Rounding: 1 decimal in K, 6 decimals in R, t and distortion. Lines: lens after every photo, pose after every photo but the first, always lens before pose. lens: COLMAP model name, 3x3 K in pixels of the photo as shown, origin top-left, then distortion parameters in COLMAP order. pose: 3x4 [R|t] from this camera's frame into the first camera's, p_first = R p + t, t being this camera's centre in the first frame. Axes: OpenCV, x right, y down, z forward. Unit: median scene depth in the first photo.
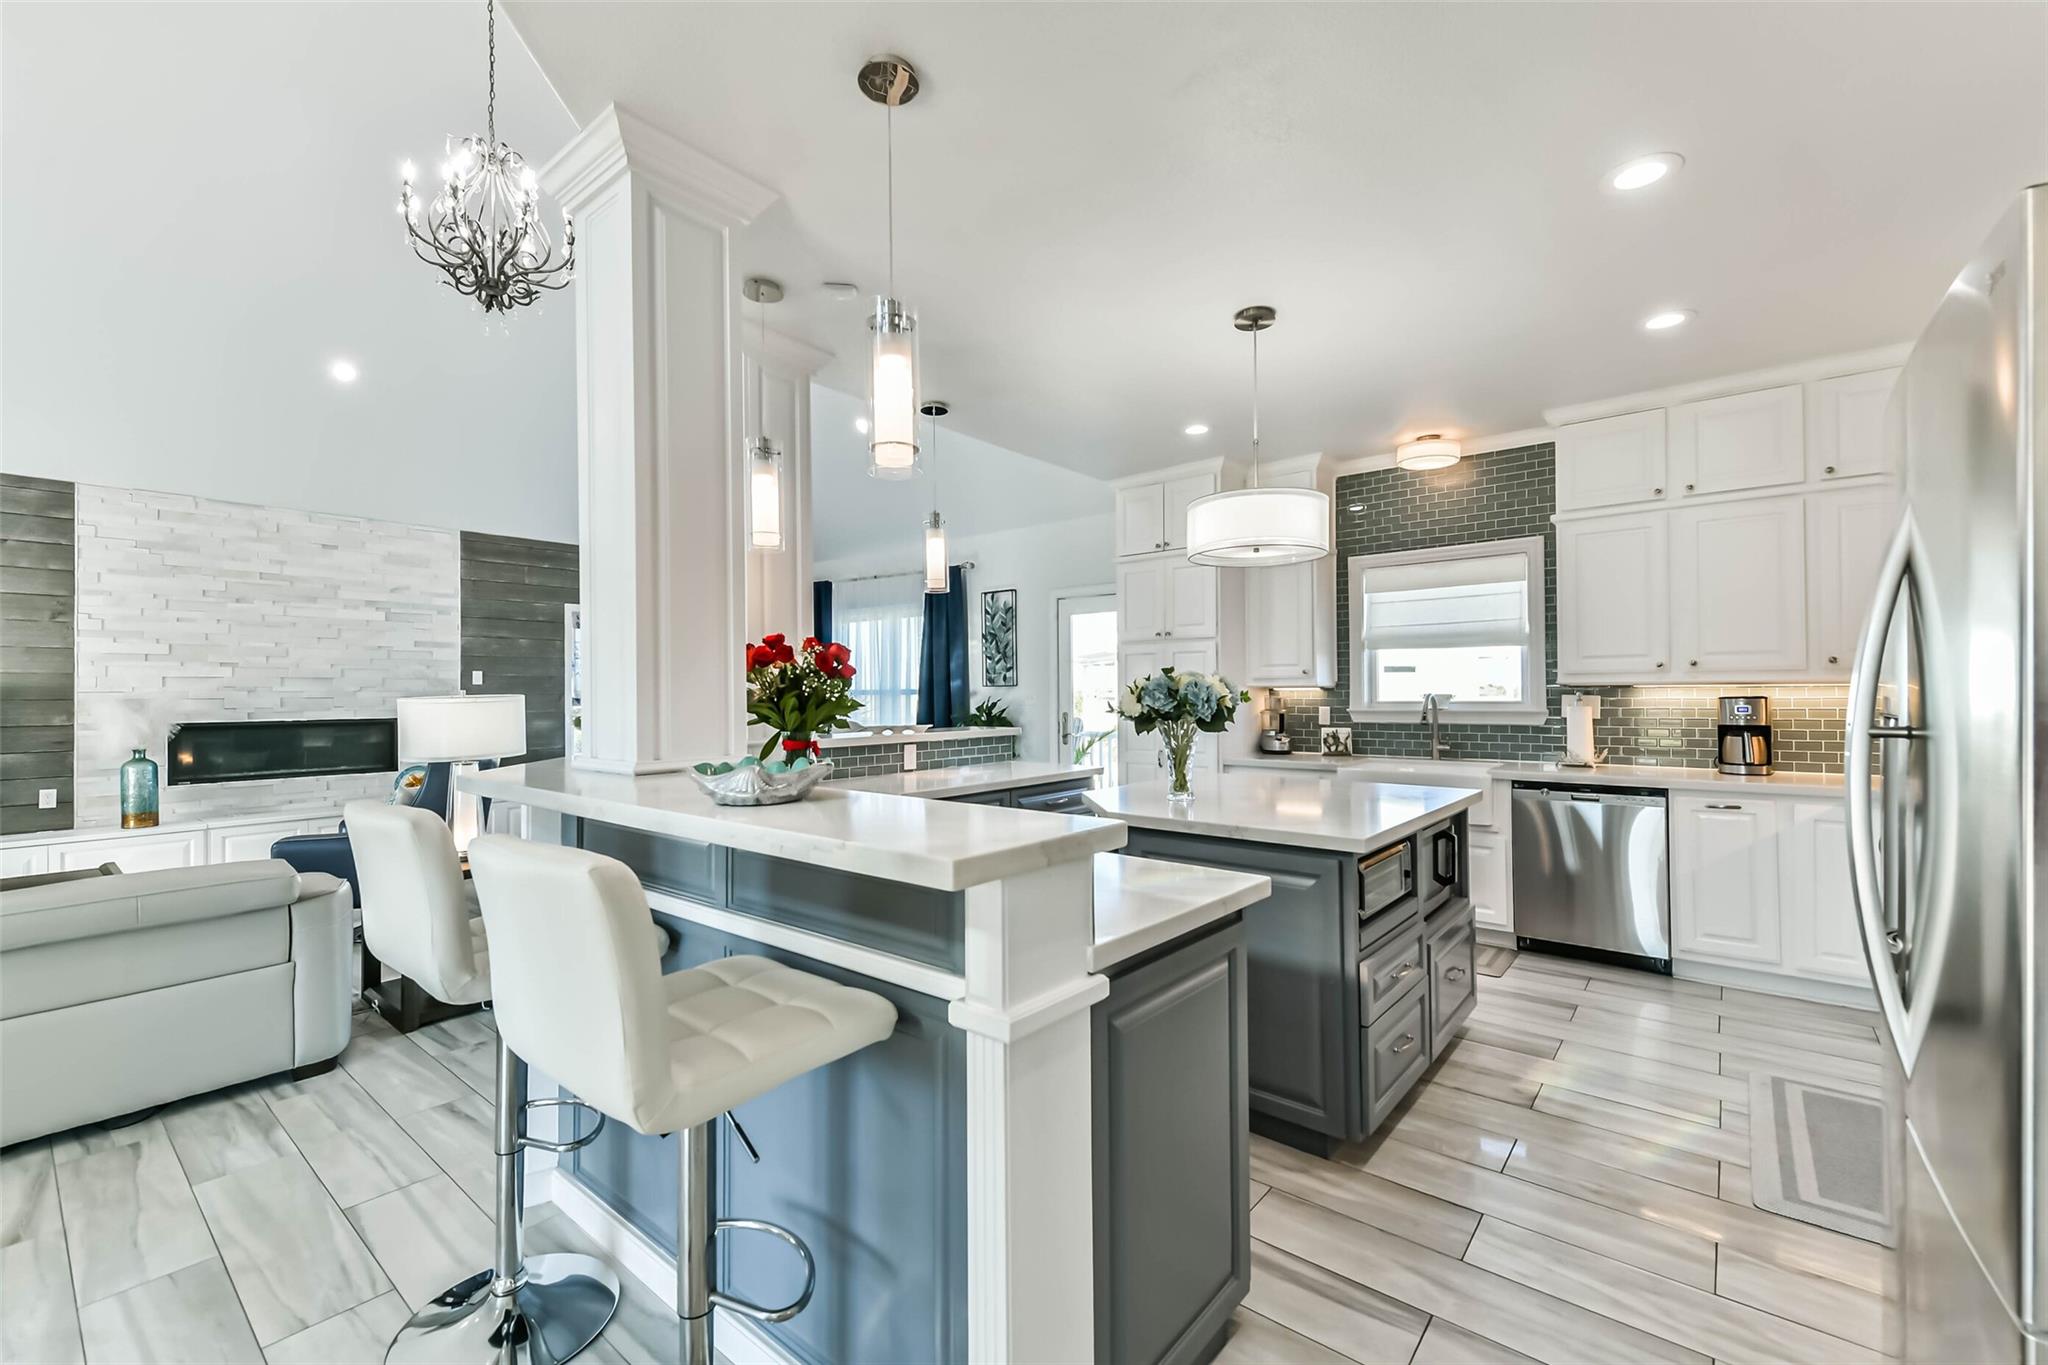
lens RADIAL K [[887.0, 0, 1029.6], [0, 887.0, 676.3], [0, 0, 1]] dist [0.001572, -0.002517]
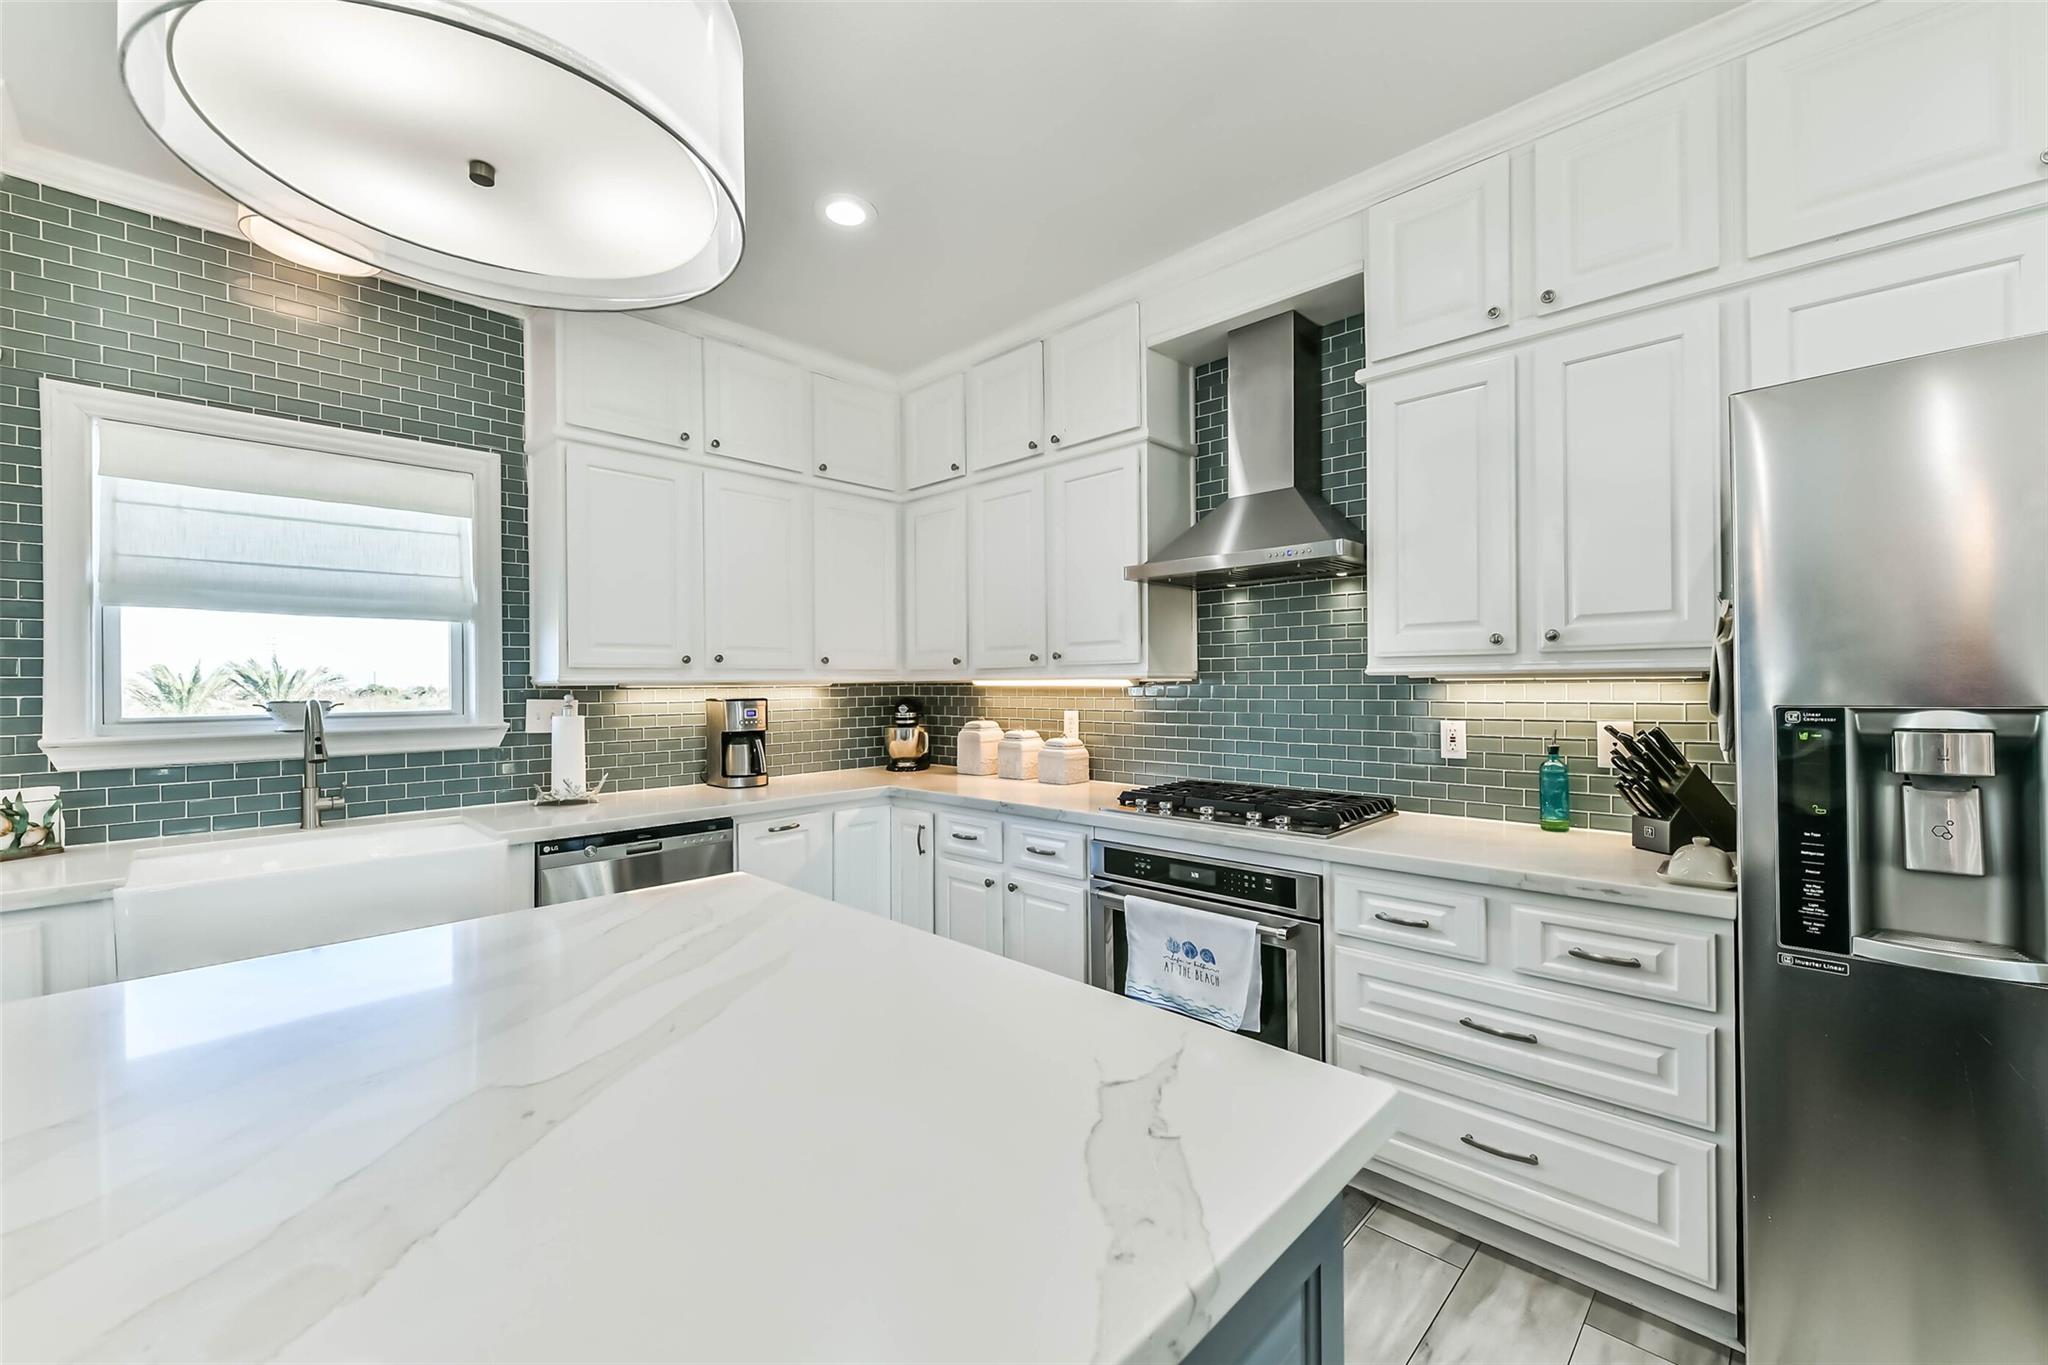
lens RADIAL K [[803.5, 0, 968.3], [0, 803.5, 684.8], [0, 0, 1]] dist [0.020225, -0.005703]
pose [[0.103353, 0.005901, 0.994627, 0.023183], [-0.011191, 0.999926, -0.004770, 0.007746], [-0.994582, -0.010637, 0.103411, 0.527490]]
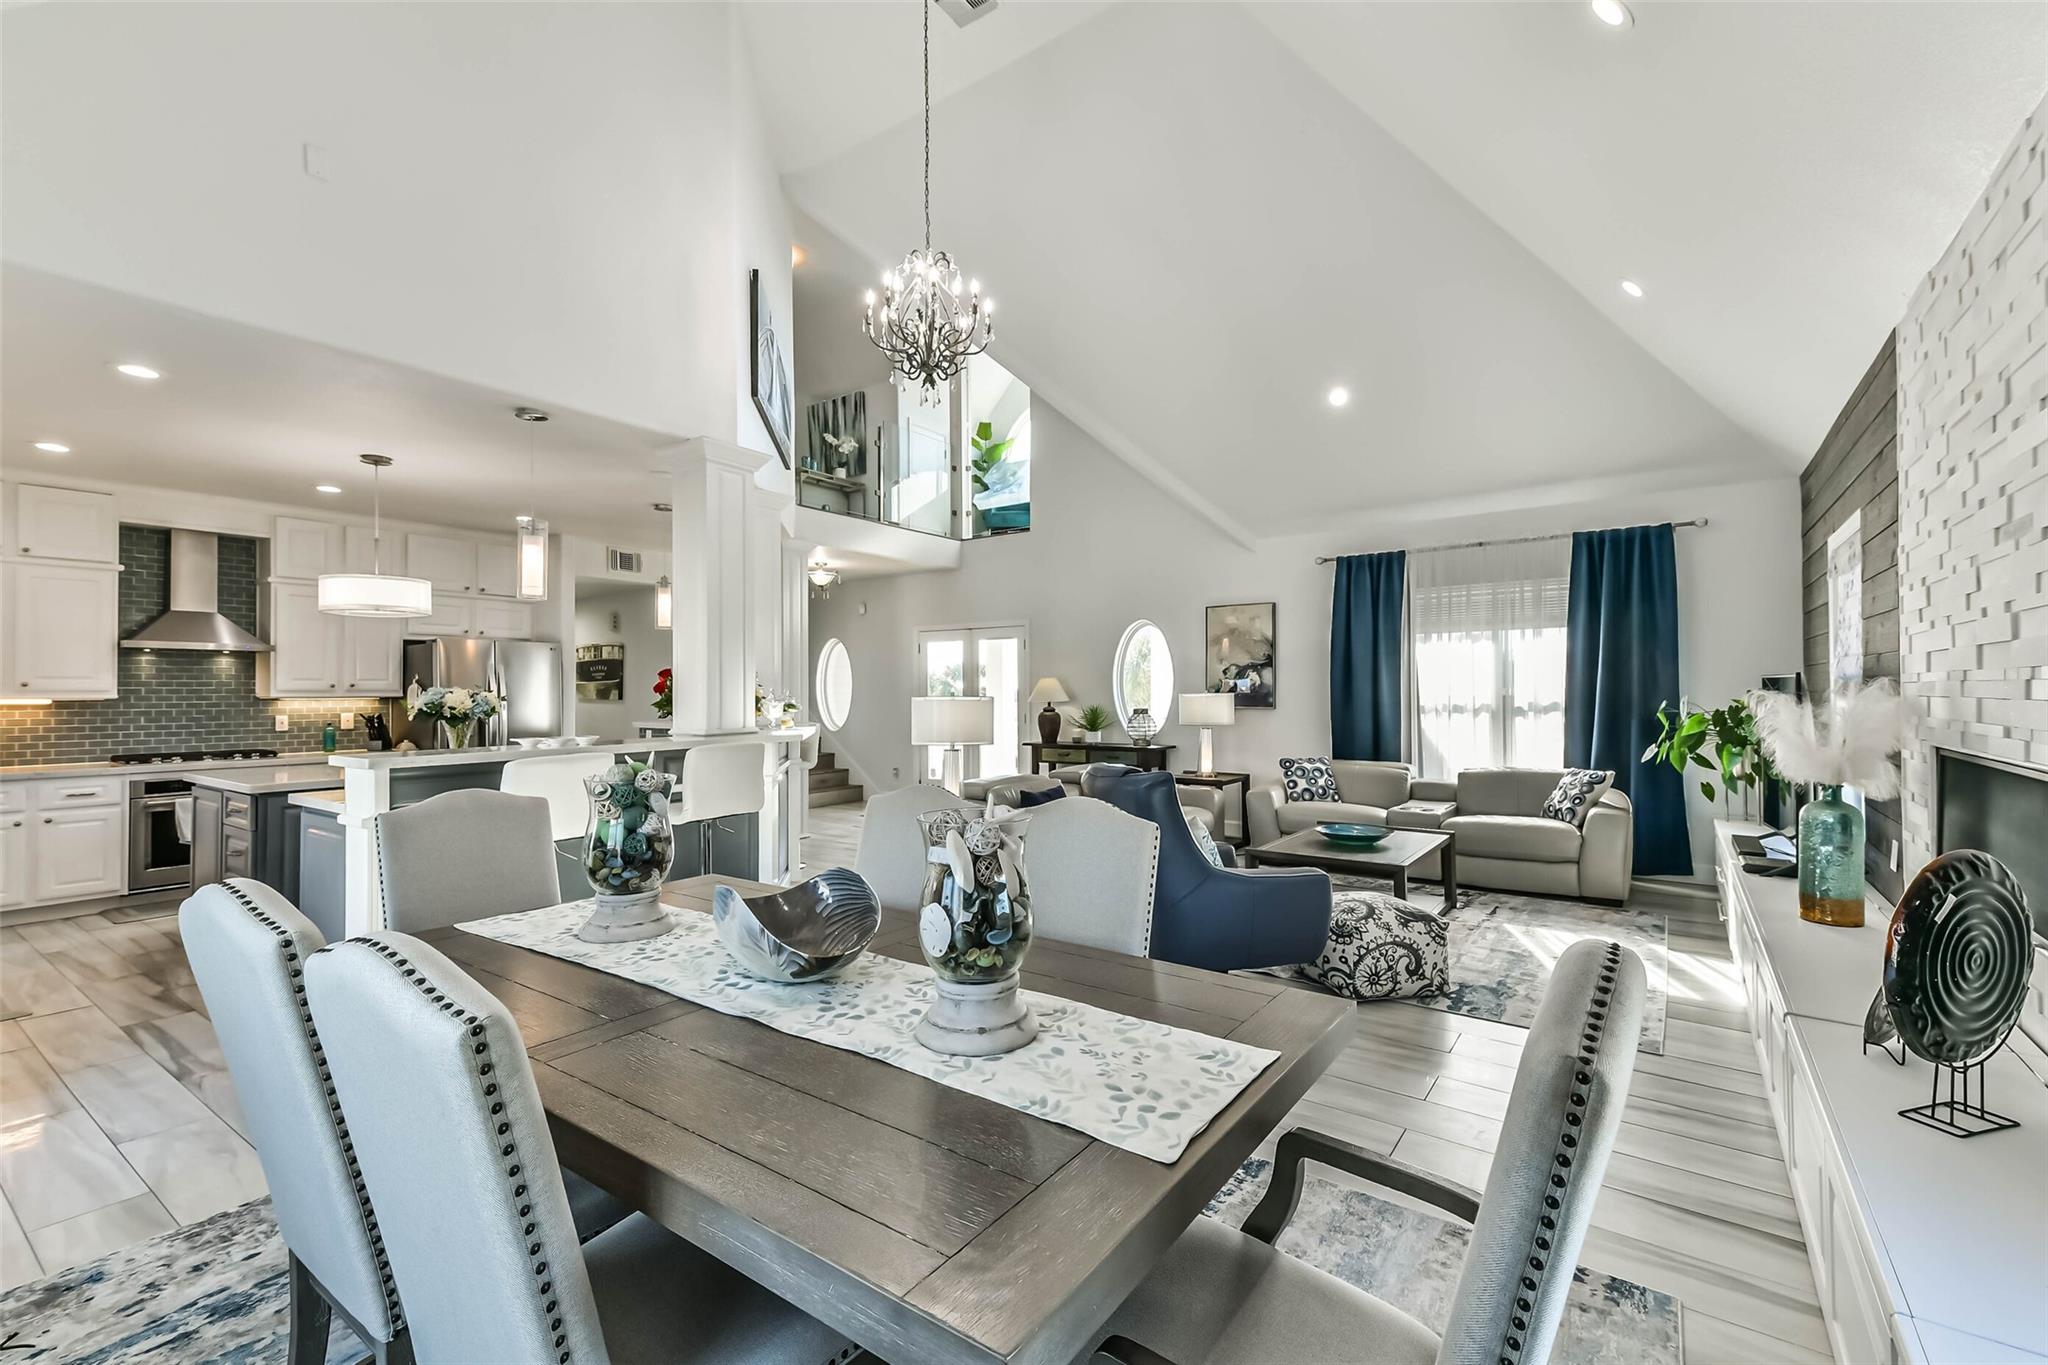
lens RADIAL K [[874.0, 0, 1086.9], [0, 874.0, 681.0], [0, 0, 1]] dist [0.001734, -0.003371]
pose [[-0.995339, 0.012751, -0.095596, -0.510735], [0.015779, 0.999395, -0.030988, 0.029385], [0.095143, -0.032352, -0.994938, 1.623080]]
